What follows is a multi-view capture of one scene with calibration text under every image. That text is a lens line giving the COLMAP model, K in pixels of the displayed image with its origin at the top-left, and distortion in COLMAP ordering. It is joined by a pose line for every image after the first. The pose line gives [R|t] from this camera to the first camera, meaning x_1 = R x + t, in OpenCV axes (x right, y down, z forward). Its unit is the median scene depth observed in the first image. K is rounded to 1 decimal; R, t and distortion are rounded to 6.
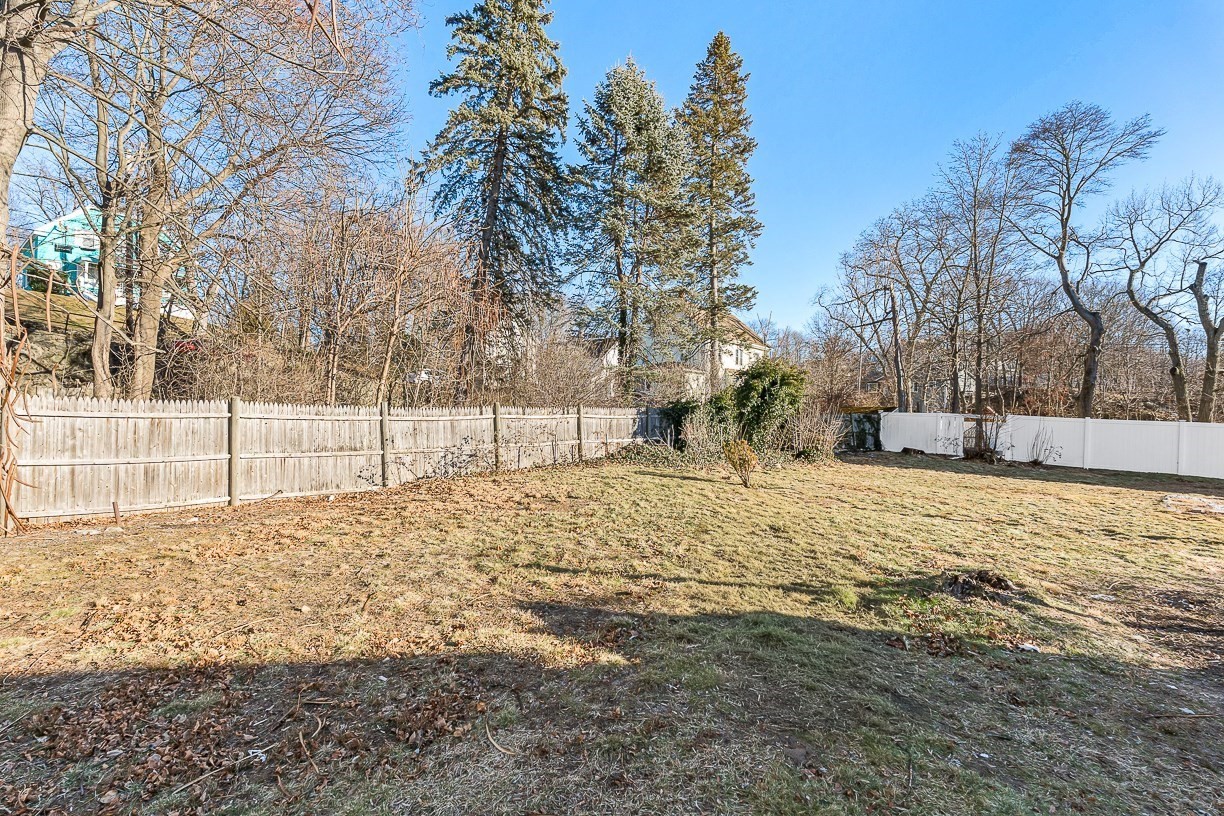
lens RADIAL K [[543.9, 0, 612.4], [0, 543.9, 409.4], [0, 0, 1]] dist [0.000973, 0.000555]
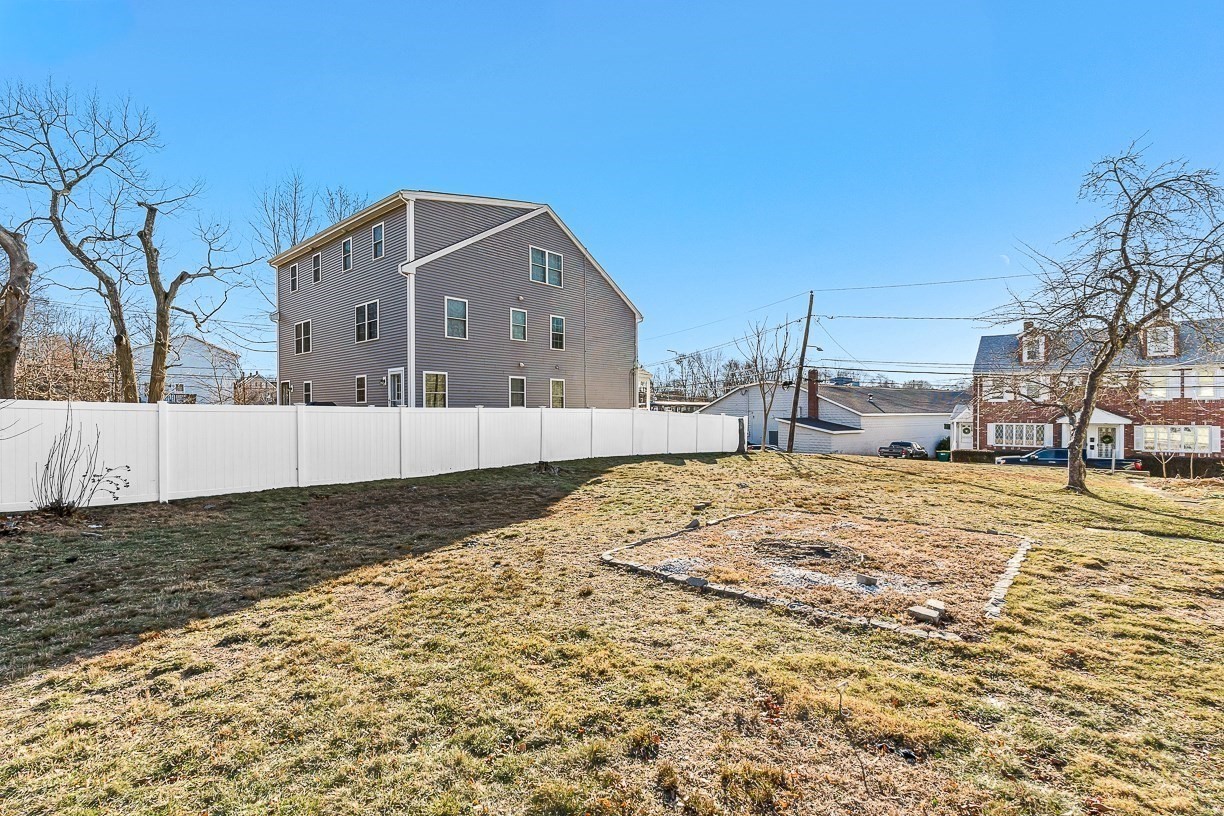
lens RADIAL K [[543.9, 0, 611.0], [0, 543.9, 411.7], [0, 0, 1]] dist [0.000973, 0.000555]
pose [[-0.085406, -0.029150, 0.995920, 0.209399], [-0.000589, 0.999573, 0.029206, 0.008388], [-0.996346, 0.001907, -0.085387, 0.386198]]
